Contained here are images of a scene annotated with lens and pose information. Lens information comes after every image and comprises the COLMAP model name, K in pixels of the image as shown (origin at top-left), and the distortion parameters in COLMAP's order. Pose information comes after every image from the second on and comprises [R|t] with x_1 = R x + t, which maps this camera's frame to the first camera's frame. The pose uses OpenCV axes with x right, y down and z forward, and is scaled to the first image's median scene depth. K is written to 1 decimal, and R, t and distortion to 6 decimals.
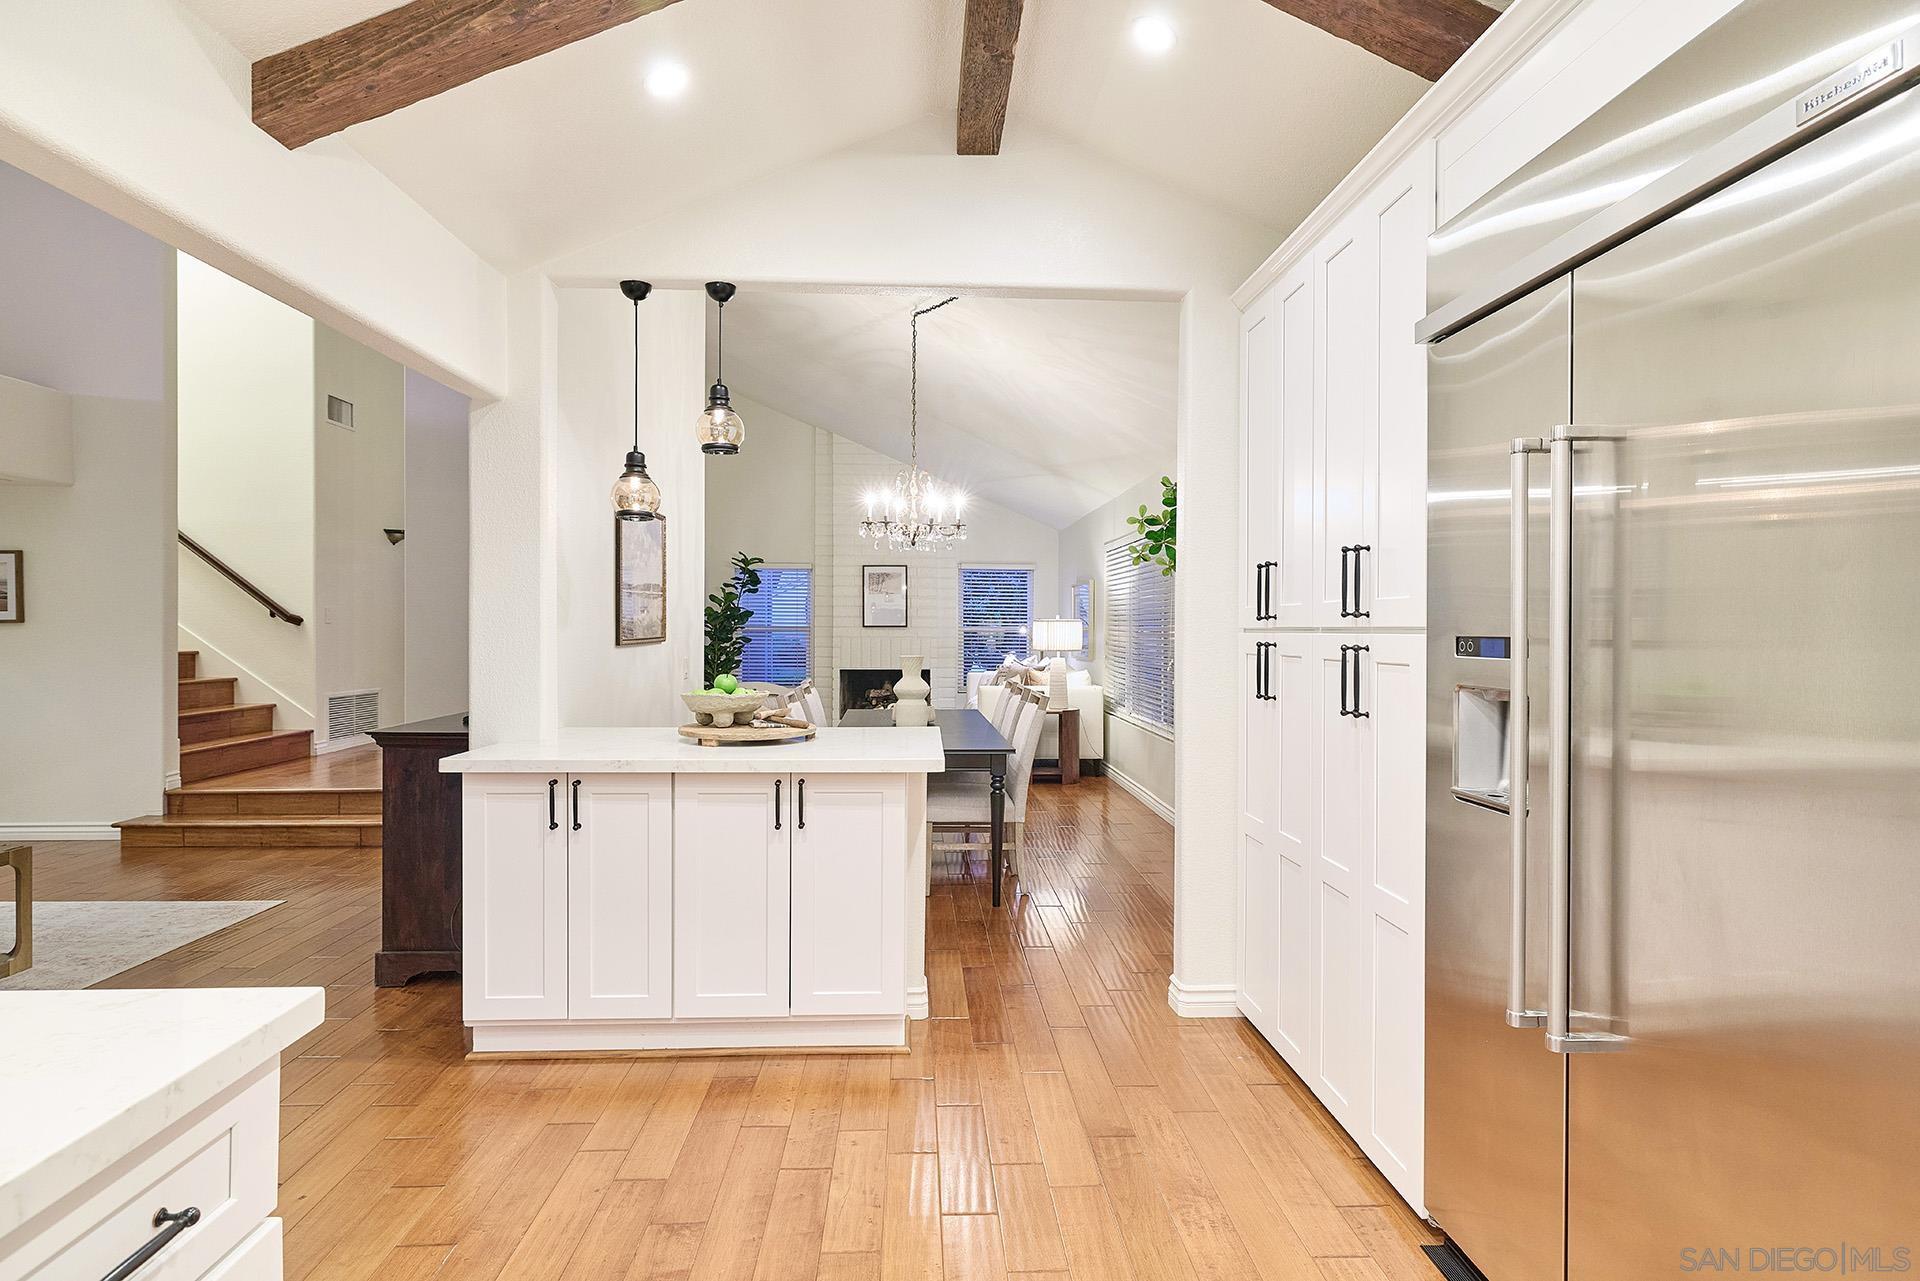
lens RADIAL K [[985.4, 0, 955.4], [0, 985.4, 635.6], [0, 0, 1]] dist [-0.000655, -0.000427]
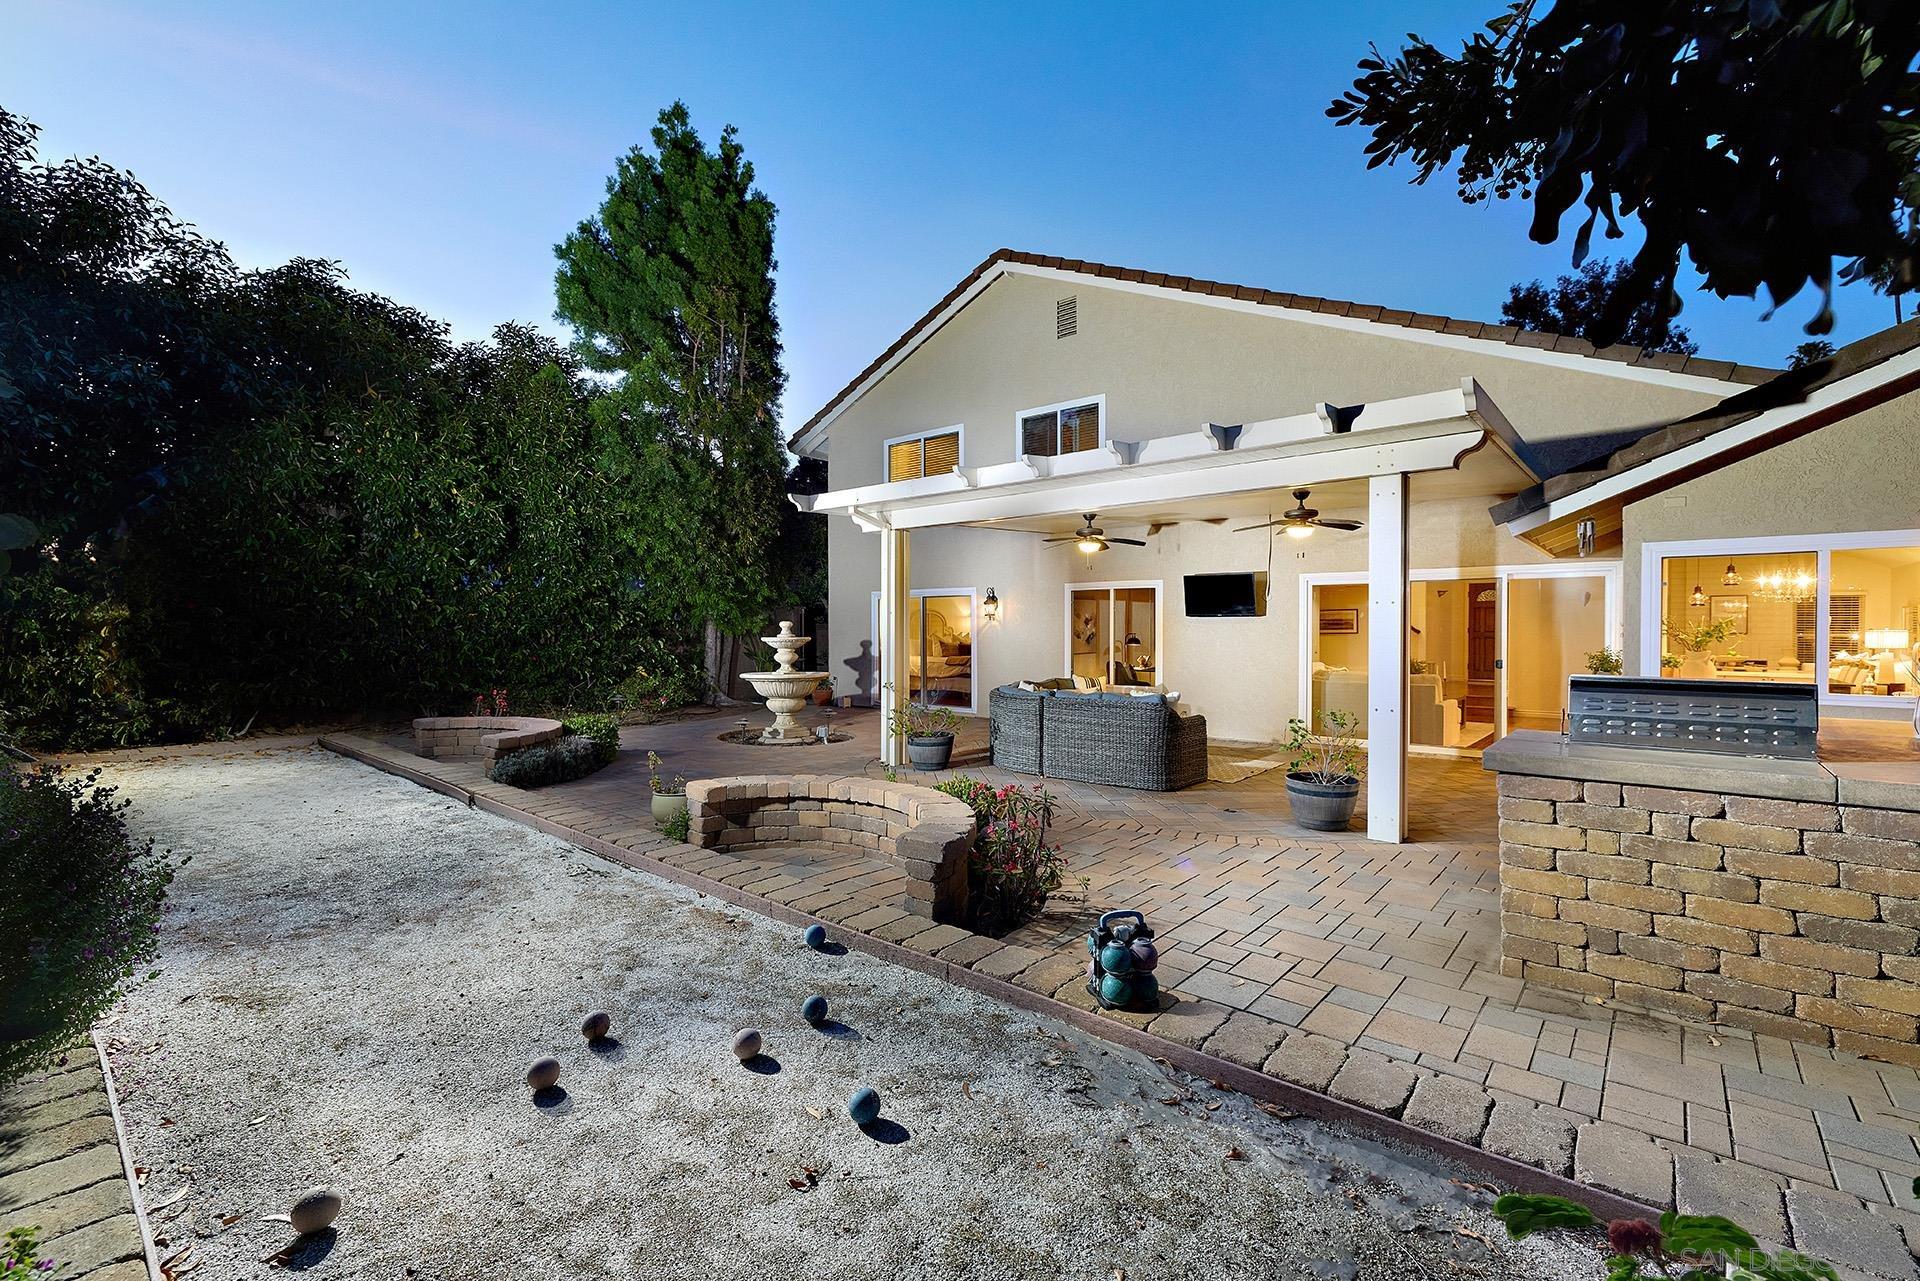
lens RADIAL K [[826.3, 0, 960.4], [0, 826.3, 639.2], [0, 0, 1]] dist [-0.002852, -0.000472]
pose [[0.730733, 0.002704, -0.682658, -0.073216], [-0.003977, 0.999992, -0.000296, 0.004981], [0.682652, 0.002931, 0.730738, -0.865783]]
